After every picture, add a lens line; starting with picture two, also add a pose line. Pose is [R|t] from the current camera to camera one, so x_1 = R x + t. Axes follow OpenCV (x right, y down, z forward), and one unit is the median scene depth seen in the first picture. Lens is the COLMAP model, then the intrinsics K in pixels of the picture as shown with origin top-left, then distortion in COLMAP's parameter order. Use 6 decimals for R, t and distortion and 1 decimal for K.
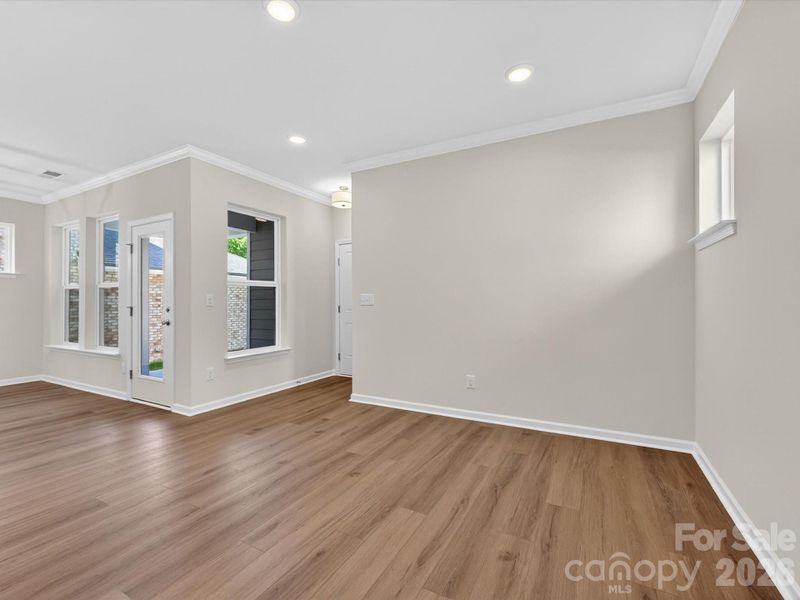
lens RADIAL K [[360.5, 0, 394.3], [0, 360.5, 296.5], [0, 0, 1]] dist [0.000900, 0.000317]
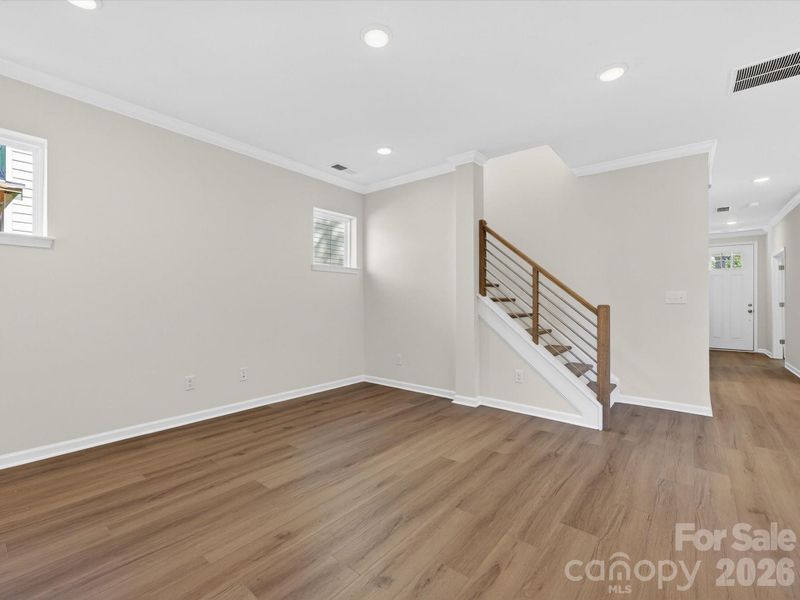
lens RADIAL K [[358.9, 0, 399.0], [0, 358.9, 299.6], [0, 0, 1]] dist [-0.000095, 0.000602]
pose [[-0.984768, 0.001327, 0.173868, -0.373827], [-0.002032, 0.999815, -0.019137, 0.023527], [-0.173861, -0.019198, -0.984583, 1.350572]]
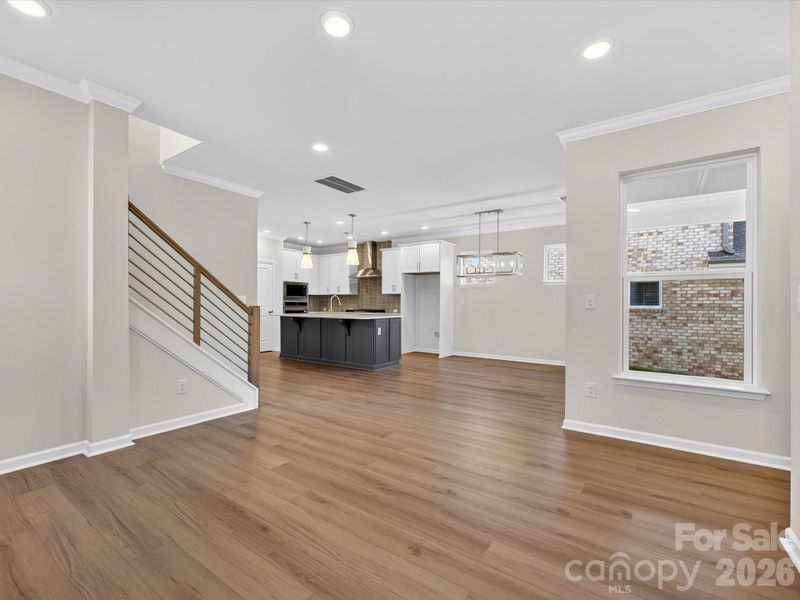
lens RADIAL K [[357.0, 0, 400.0], [0, 357.0, 300.0], [0, 0, 1]] dist [0.002208, -0.000079]
pose [[-0.099124, -0.006138, -0.995056, 0.467428], [0.010440, 0.999920, -0.007208, 0.010843], [0.995020, -0.011103, -0.099052, 0.838079]]
